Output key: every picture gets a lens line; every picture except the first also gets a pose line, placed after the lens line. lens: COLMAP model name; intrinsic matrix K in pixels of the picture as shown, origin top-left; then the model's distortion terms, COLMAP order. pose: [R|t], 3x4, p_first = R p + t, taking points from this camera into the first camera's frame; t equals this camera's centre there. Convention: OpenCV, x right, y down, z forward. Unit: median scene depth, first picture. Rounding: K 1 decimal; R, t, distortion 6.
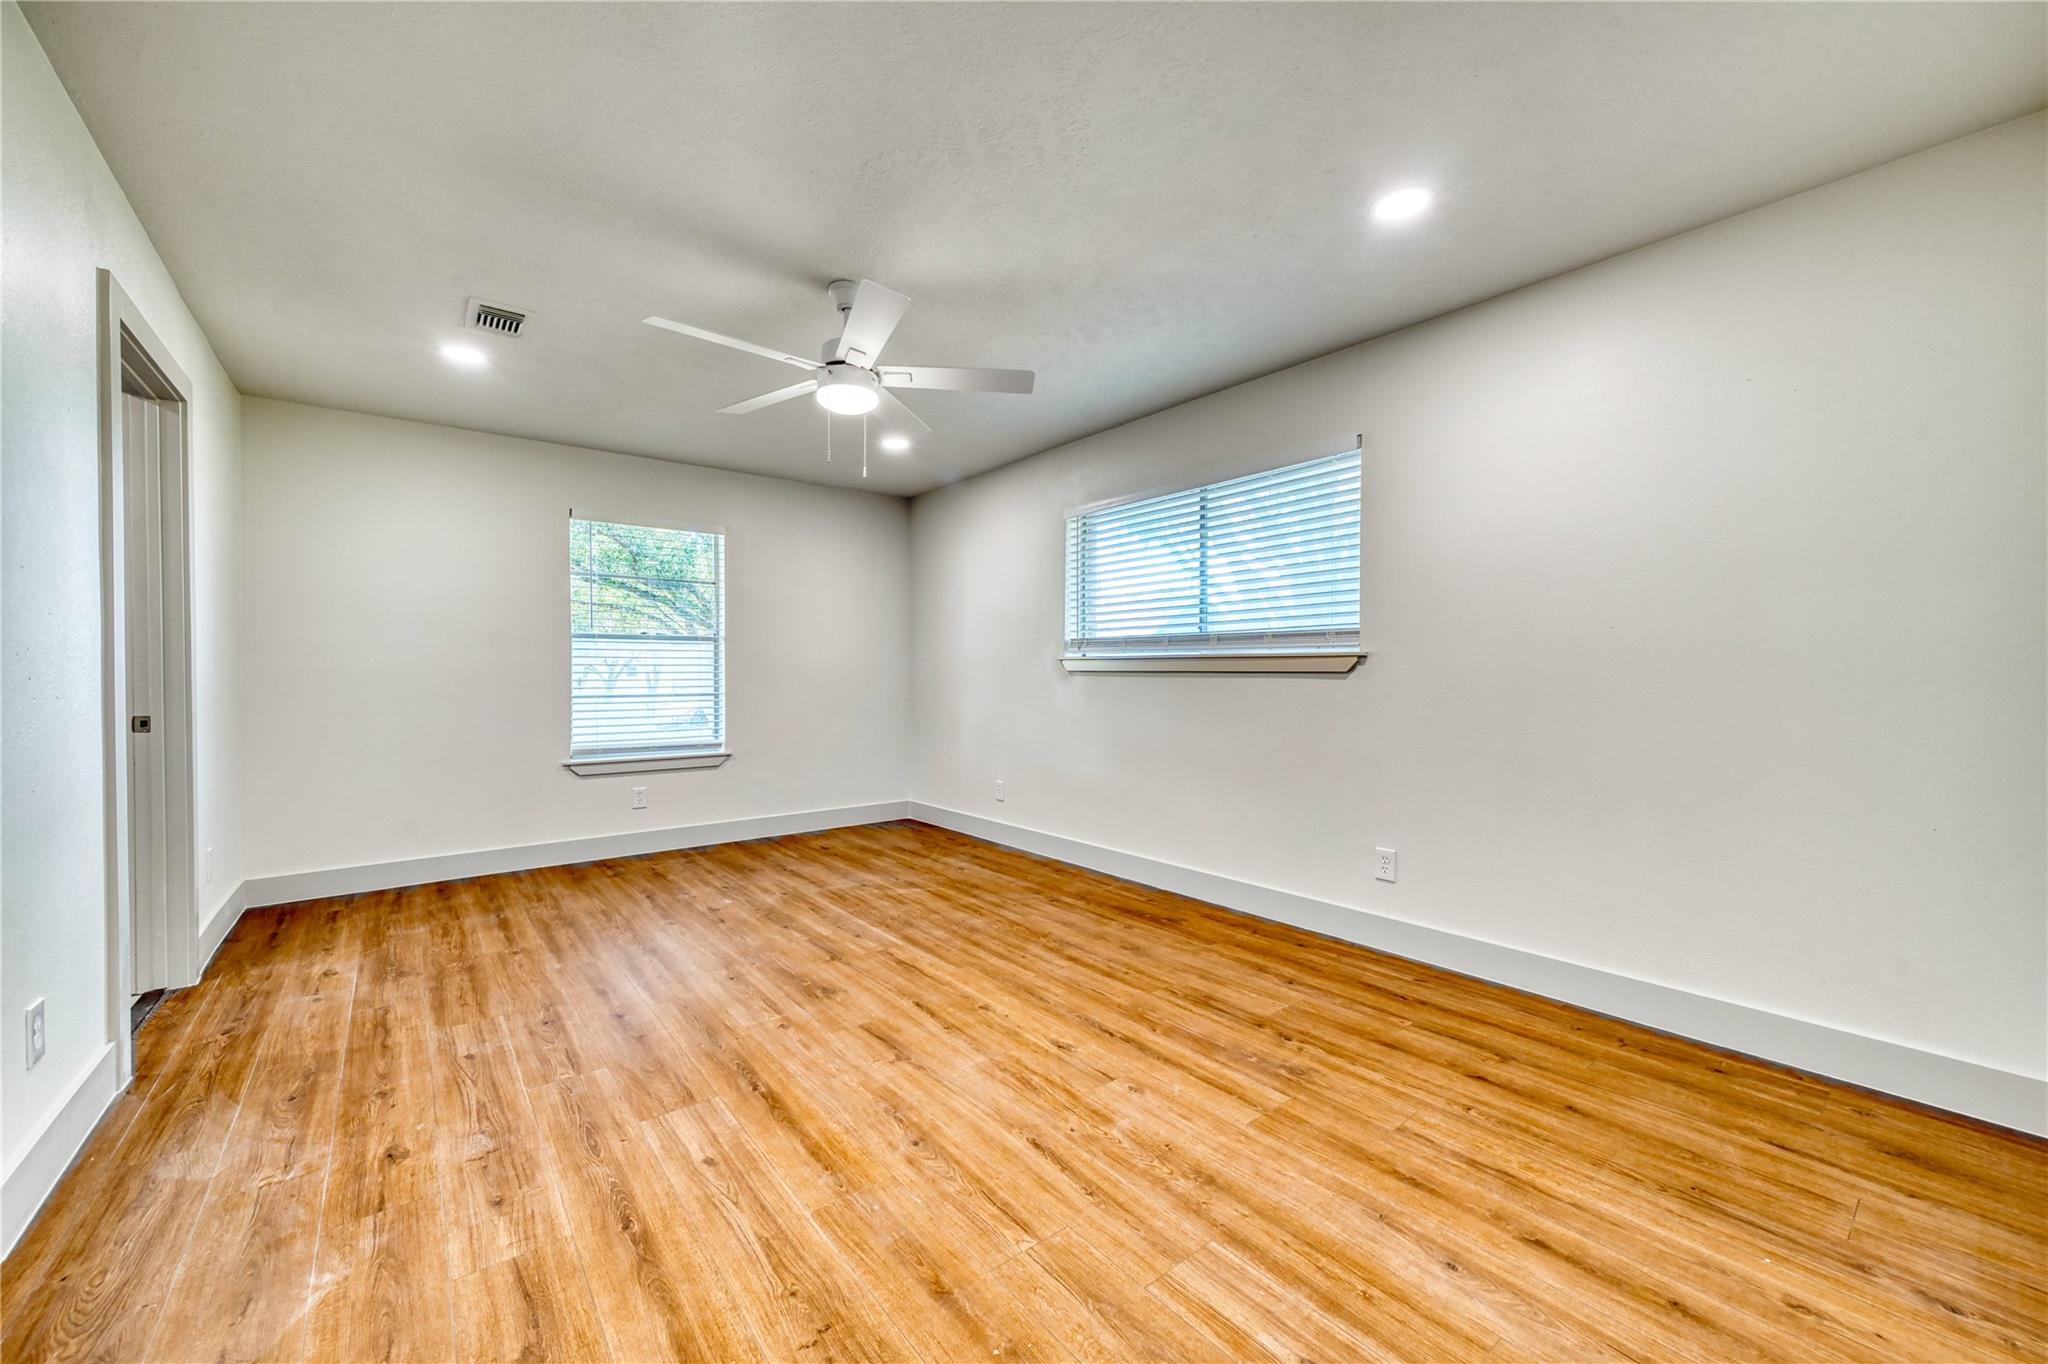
lens RADIAL K [[745.2, 0, 1036.6], [0, 745.2, 679.1], [0, 0, 1]] dist [-0.005754, 0.000847]
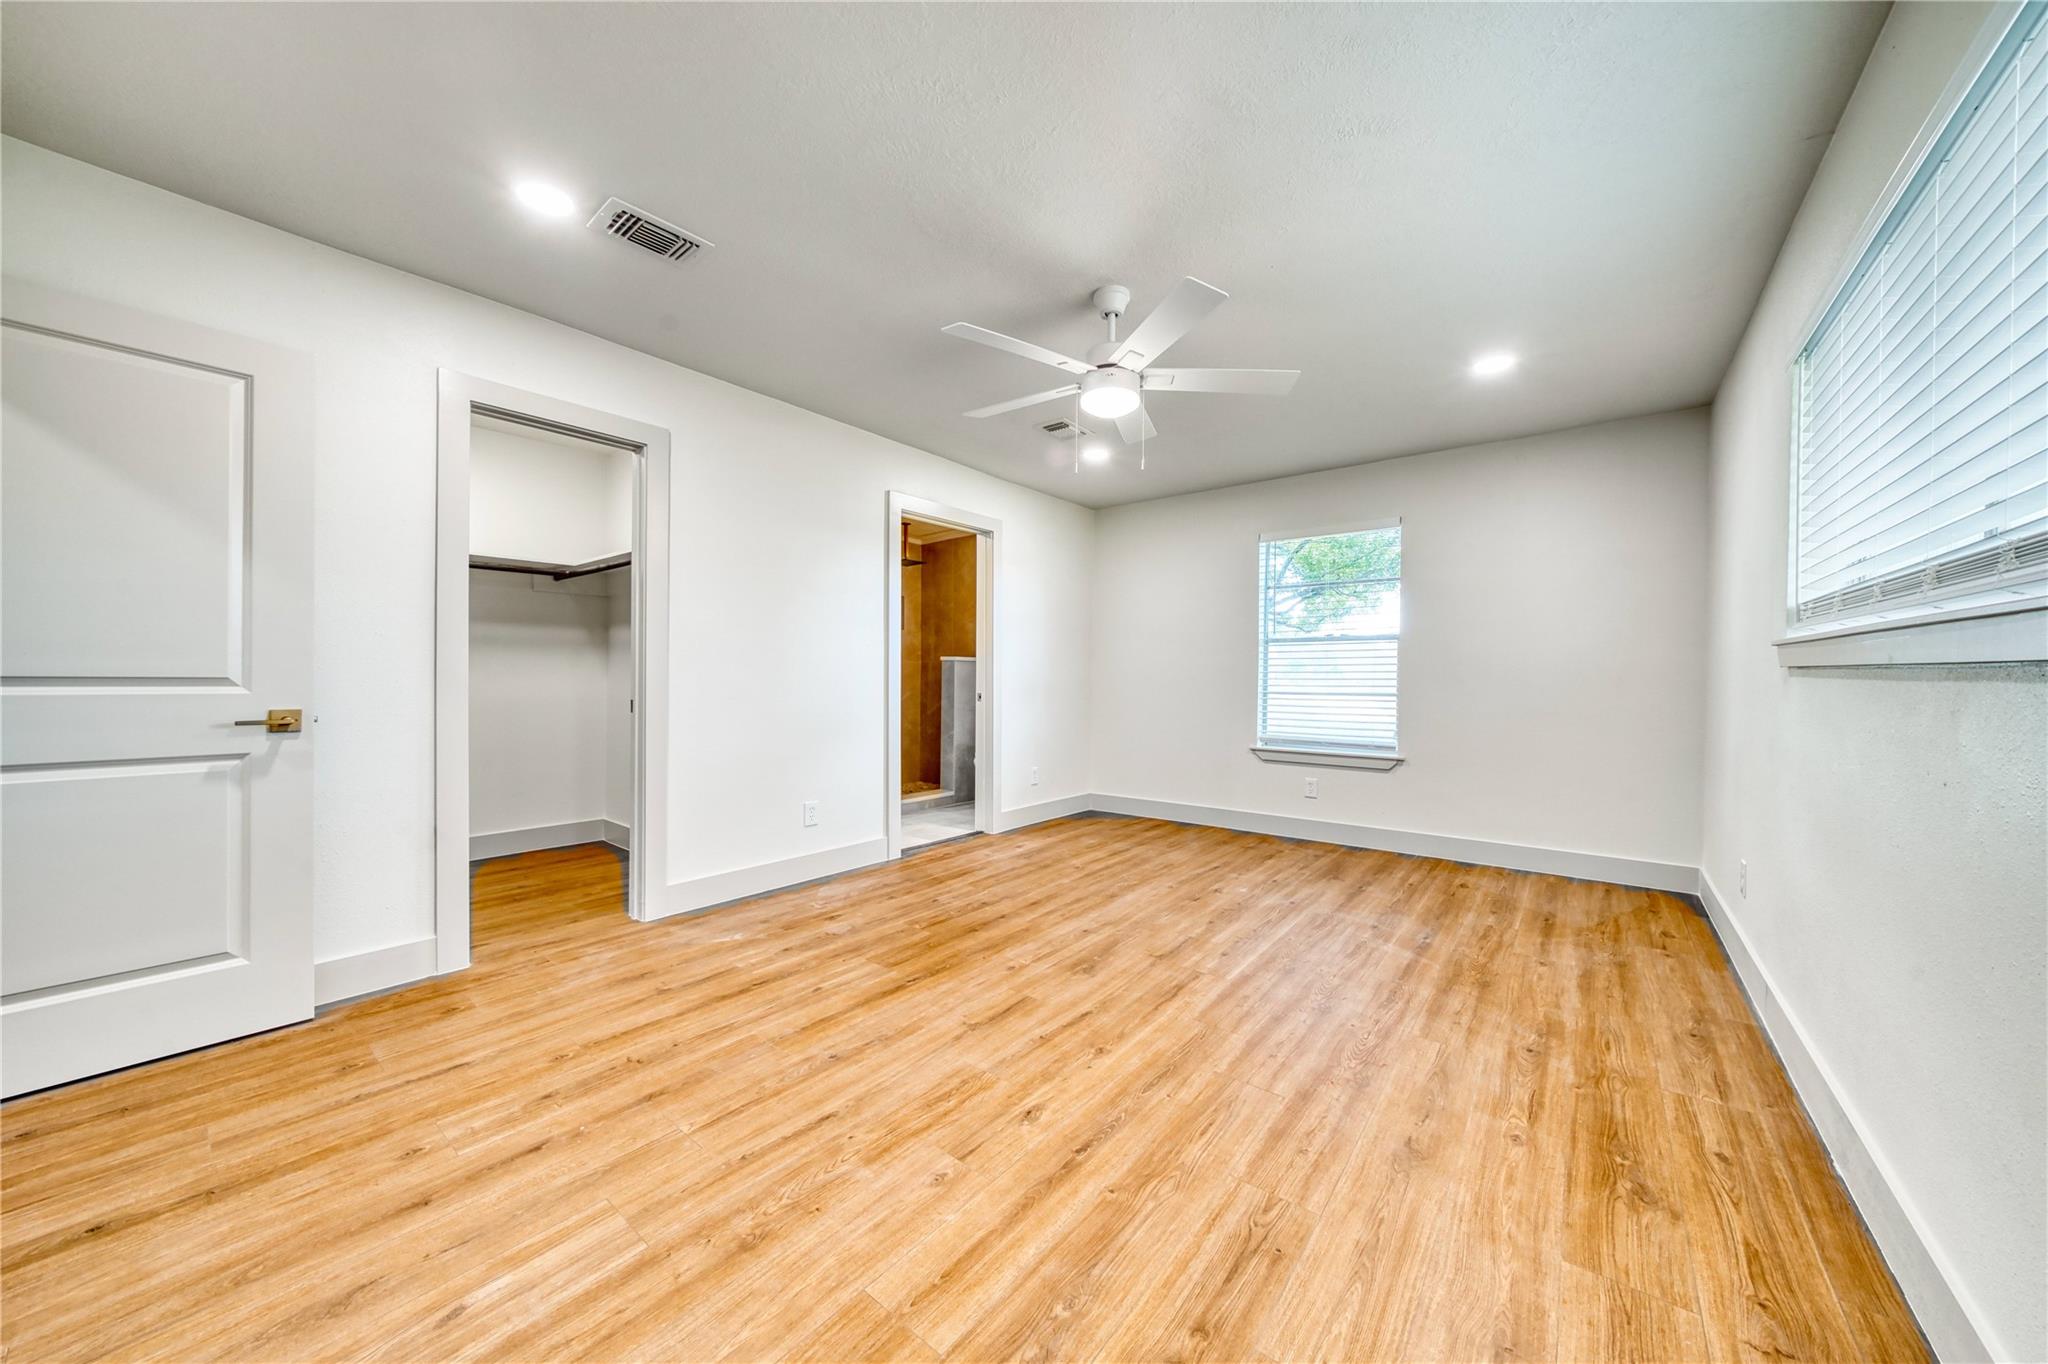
lens RADIAL K [[707.3, 0, 1036.2], [0, 707.3, 674.8], [0, 0, 1]] dist [-0.005793, 0.000225]
pose [[0.242573, 0.002696, -0.970129, 0.590908], [-0.010671, 0.999943, 0.000110, 0.000437], [0.970075, 0.010325, 0.242588, 0.595105]]
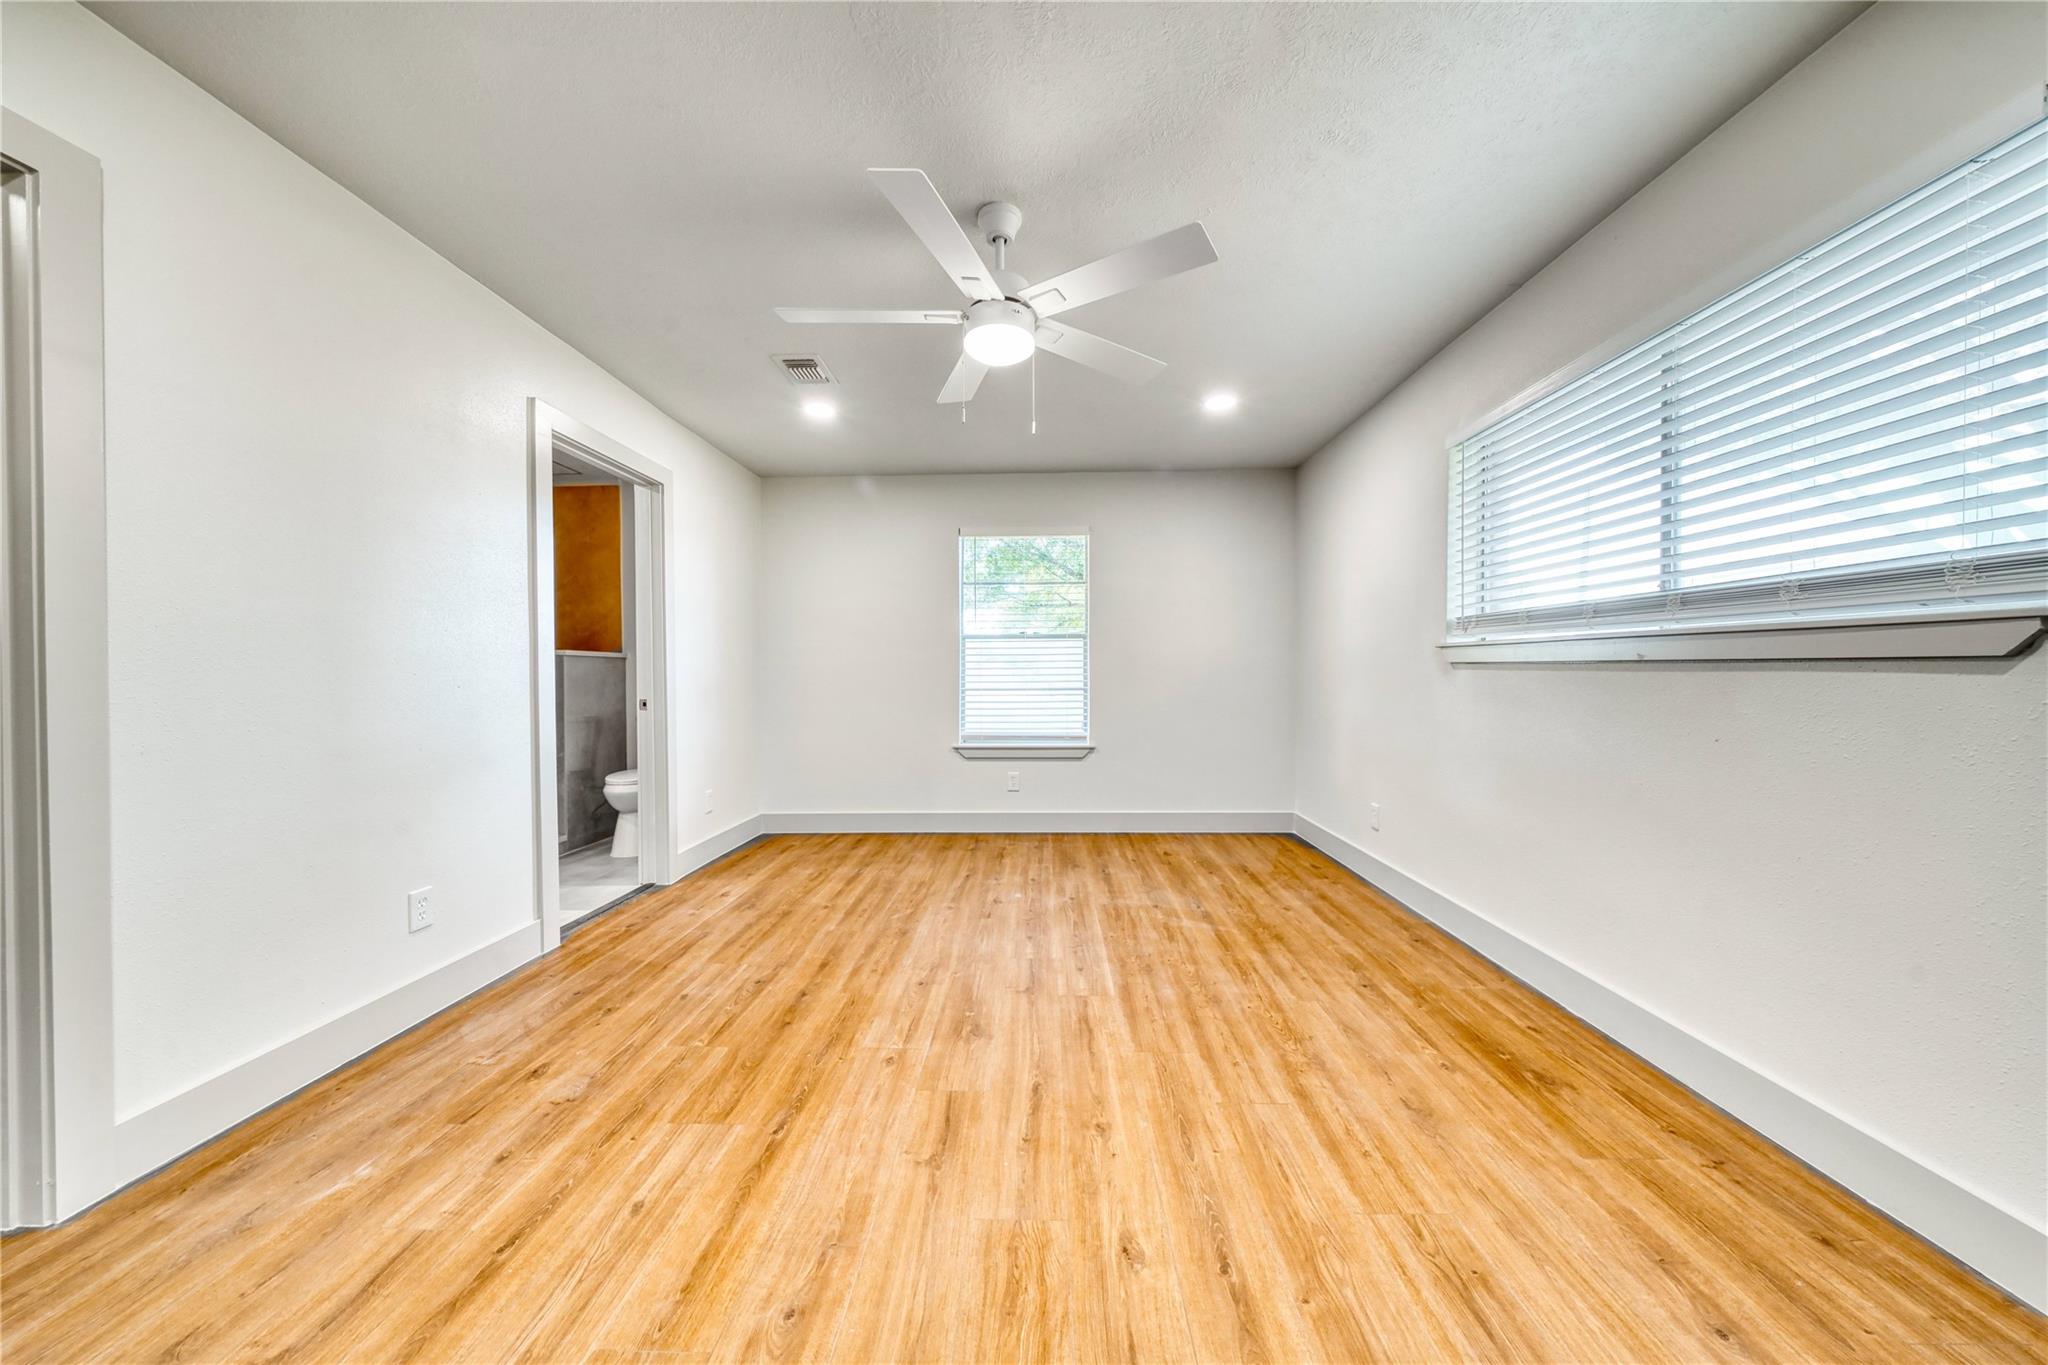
lens RADIAL K [[707.3, 0, 1039.5], [0, 707.3, 670.1], [0, 0, 1]] dist [-0.005793, 0.000225]
pose [[0.771148, -0.002971, -0.636649, 0.262793], [-0.001144, 0.999981, -0.006052, 0.003372], [0.636655, 0.005395, 0.771130, 0.358869]]
